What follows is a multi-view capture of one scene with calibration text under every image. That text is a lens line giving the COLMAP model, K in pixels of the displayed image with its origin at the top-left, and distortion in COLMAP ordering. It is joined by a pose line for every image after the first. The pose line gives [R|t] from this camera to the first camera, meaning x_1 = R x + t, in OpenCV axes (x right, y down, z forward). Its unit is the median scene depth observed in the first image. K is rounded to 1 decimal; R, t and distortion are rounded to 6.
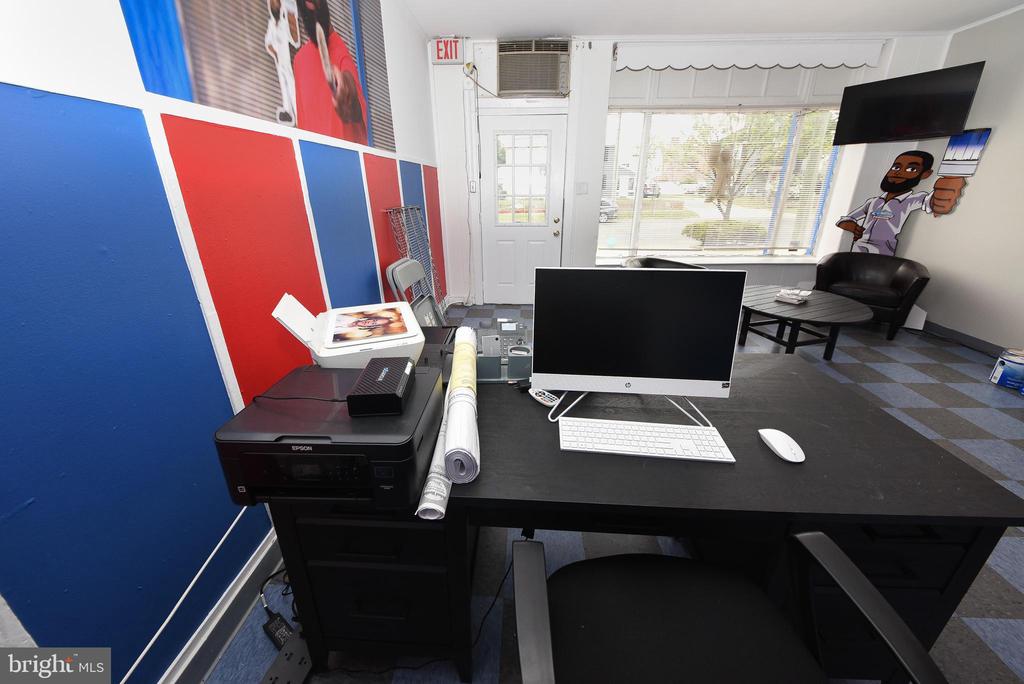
lens RADIAL K [[355.8, 0, 515.8], [0, 355.8, 306.6], [0, 0, 1]] dist [-0.010916, -0.000149]
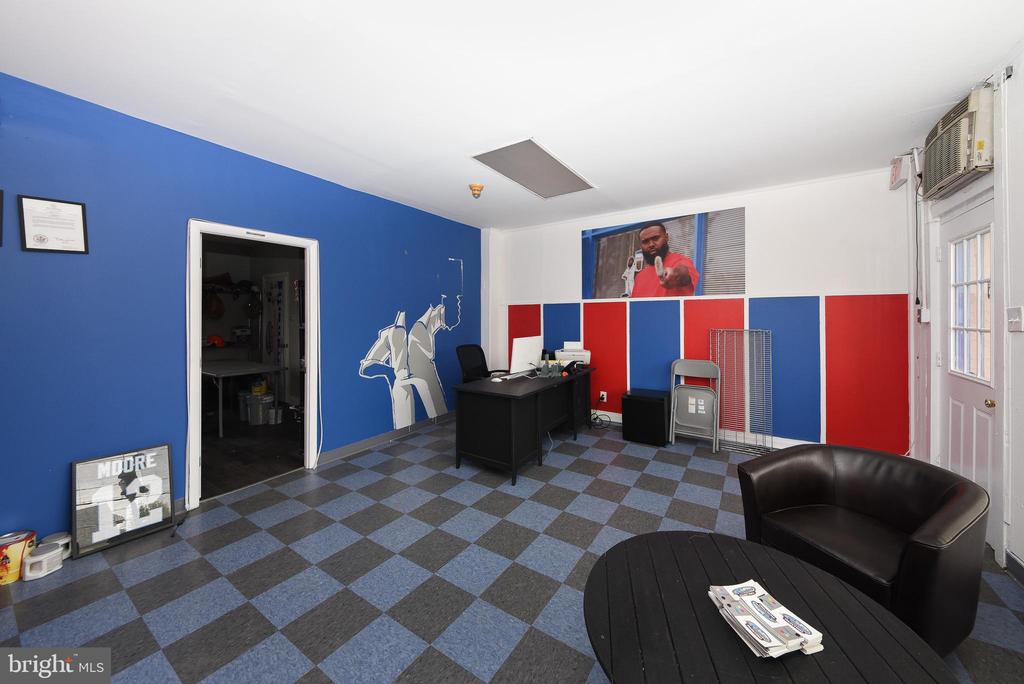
lens RADIAL K [[361.4, 0, 524.2], [0, 361.4, 310.0], [0, 0, 1]] dist [0.026634, -0.011520]
pose [[-0.501816, -0.013984, -0.864861, 1.055252], [-0.274527, 0.950749, 0.143915, -0.260052], [0.820253, 0.309646, -0.480940, 0.761537]]
